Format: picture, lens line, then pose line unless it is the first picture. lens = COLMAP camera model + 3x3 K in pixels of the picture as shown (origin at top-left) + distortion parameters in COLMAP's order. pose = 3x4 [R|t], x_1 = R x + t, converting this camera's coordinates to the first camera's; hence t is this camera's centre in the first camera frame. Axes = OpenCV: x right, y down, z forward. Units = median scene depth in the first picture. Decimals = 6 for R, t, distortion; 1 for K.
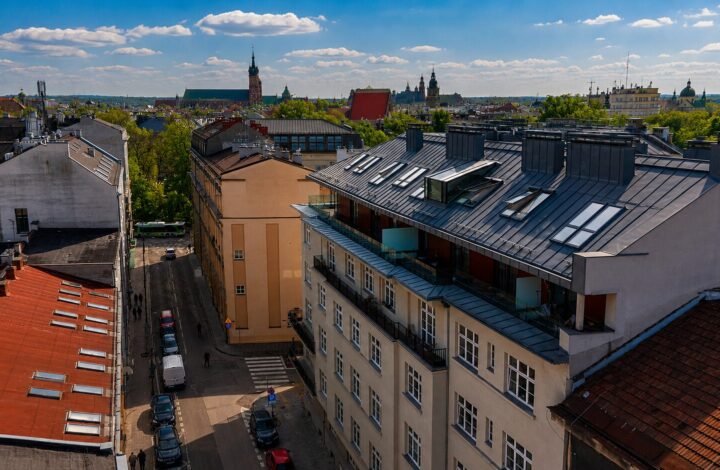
lens RADIAL K [[644.9, 0, 339.6], [0, 644.9, 236.4], [0, 0, 1]] dist [0.132391, 0.000574]
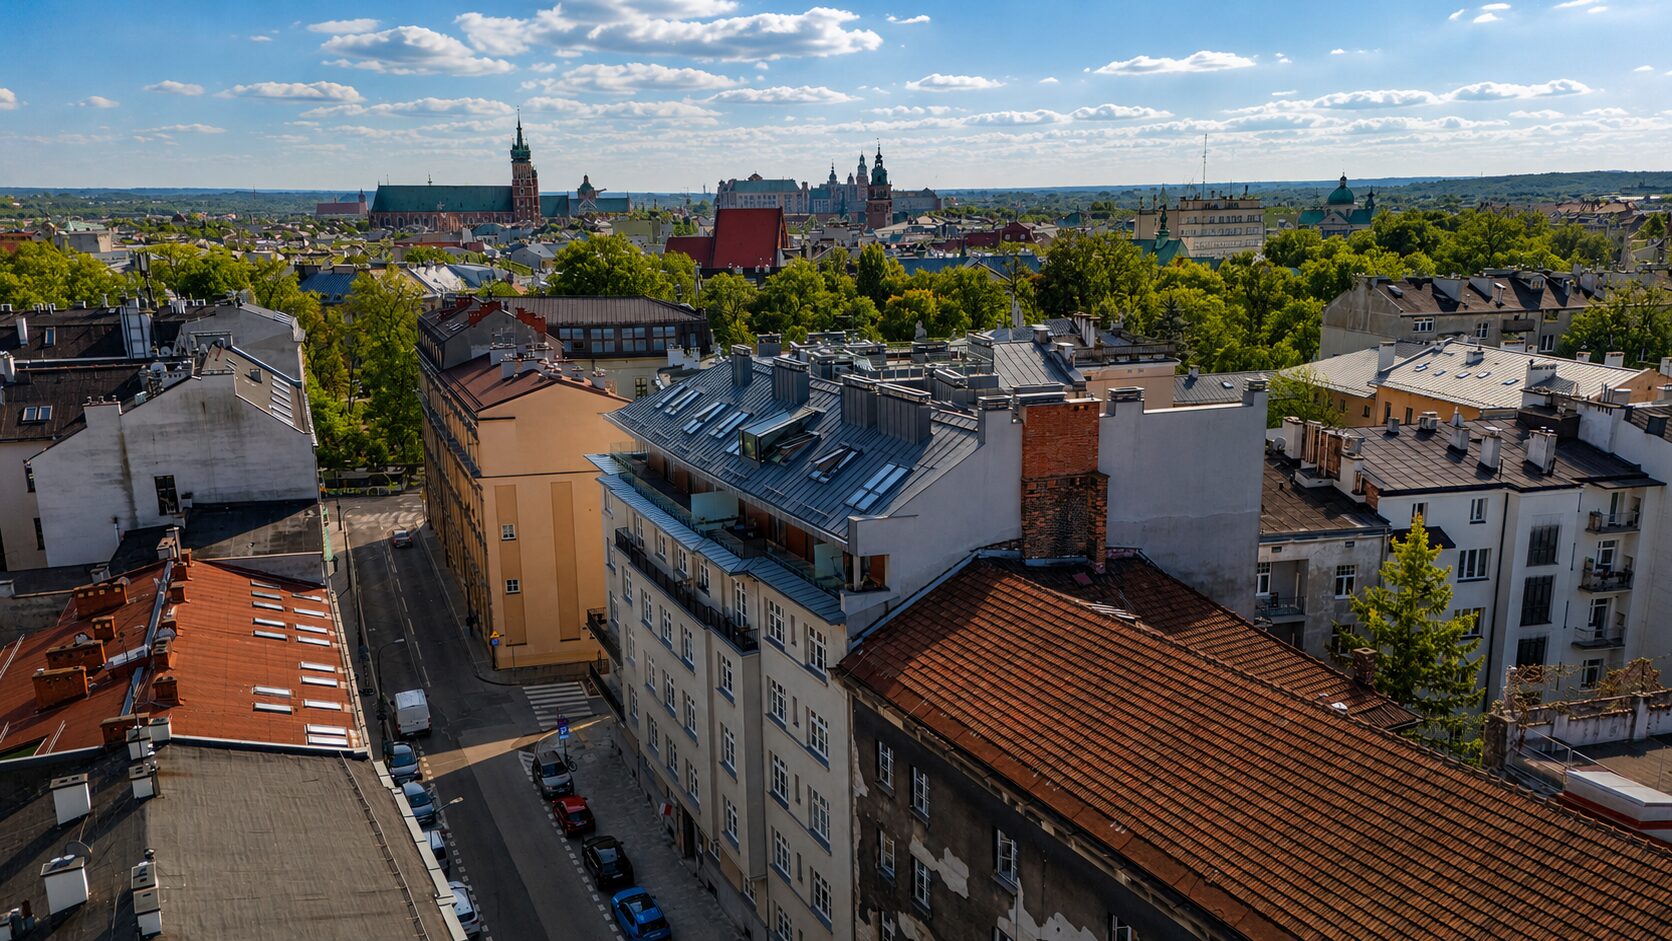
lens RADIAL K [[1278.1, 0, 836.0], [0, 1278.1, 470.5], [0, 0, 1]] dist [0.152102, -0.000872]
pose [[0.994668, -0.035923, 0.096667, 0.075145], [0.036814, 0.999294, -0.007456, -0.016903], [-0.096331, 0.010975, 0.995289, -0.500465]]
